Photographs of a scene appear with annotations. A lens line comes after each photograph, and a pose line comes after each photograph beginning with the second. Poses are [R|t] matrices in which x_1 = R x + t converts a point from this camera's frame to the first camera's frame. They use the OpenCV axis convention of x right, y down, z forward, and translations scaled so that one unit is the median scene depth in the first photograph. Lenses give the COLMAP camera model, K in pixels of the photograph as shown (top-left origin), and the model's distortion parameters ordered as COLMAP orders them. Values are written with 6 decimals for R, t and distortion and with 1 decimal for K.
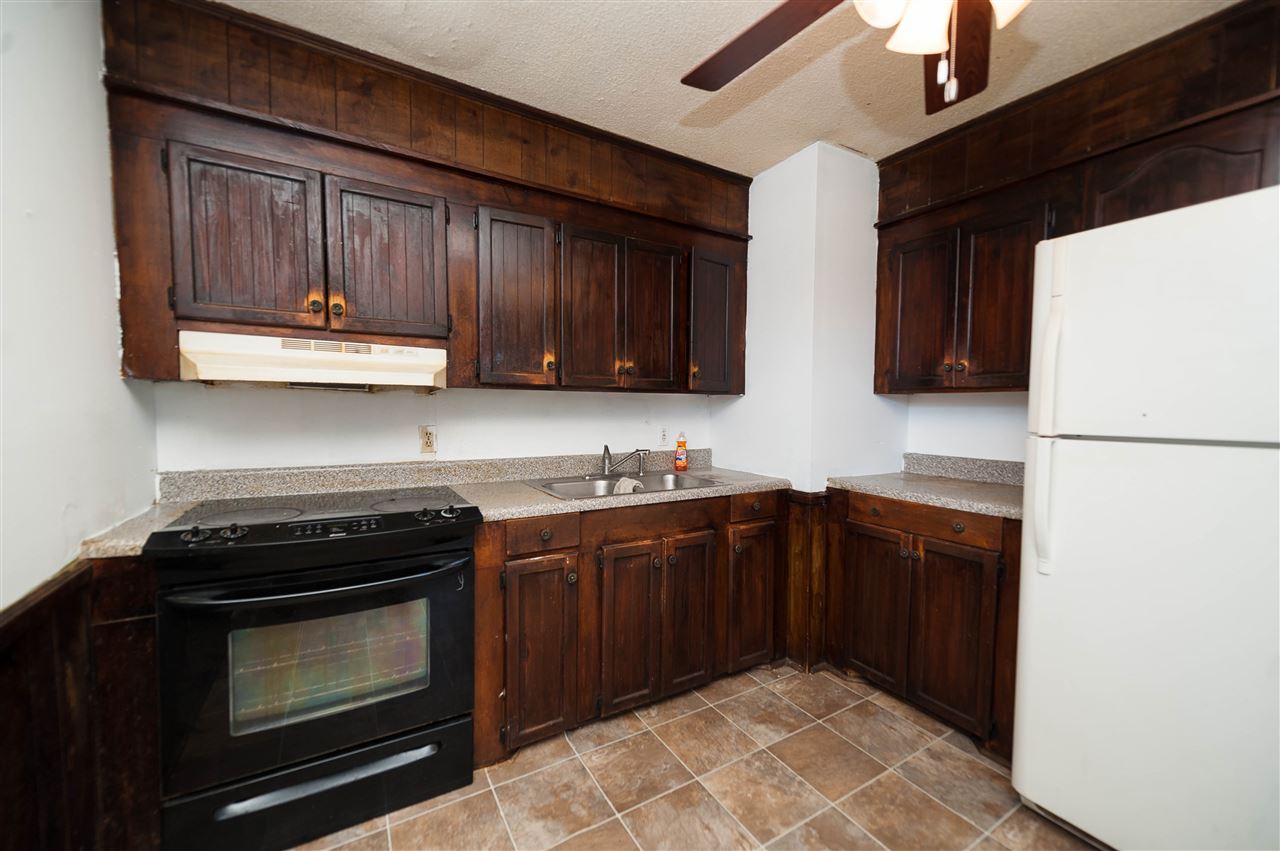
lens RADIAL K [[519.6, 0, 640.0], [0, 519.6, 425.5], [0, 0, 1]] dist [0.011280, -0.008333]
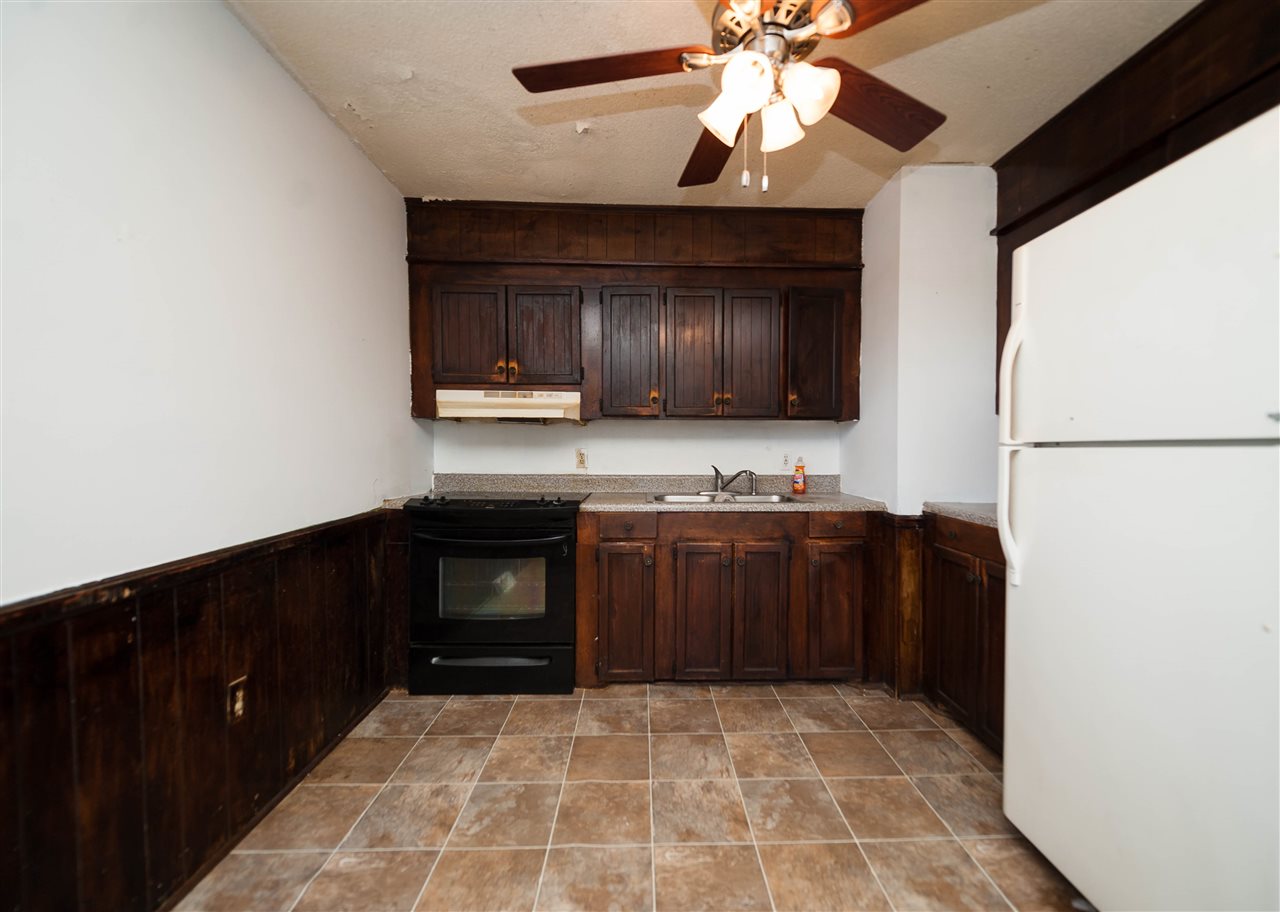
lens RADIAL K [[559.5, 0, 640.0], [0, 559.5, 456.0], [0, 0, 1]] dist [0.000313, -0.007826]
pose [[0.857875, 0.000911, -0.513858, 0.543651], [-0.016147, 0.999552, -0.025186, 0.061842], [0.513605, 0.029904, 0.857505, -0.206386]]
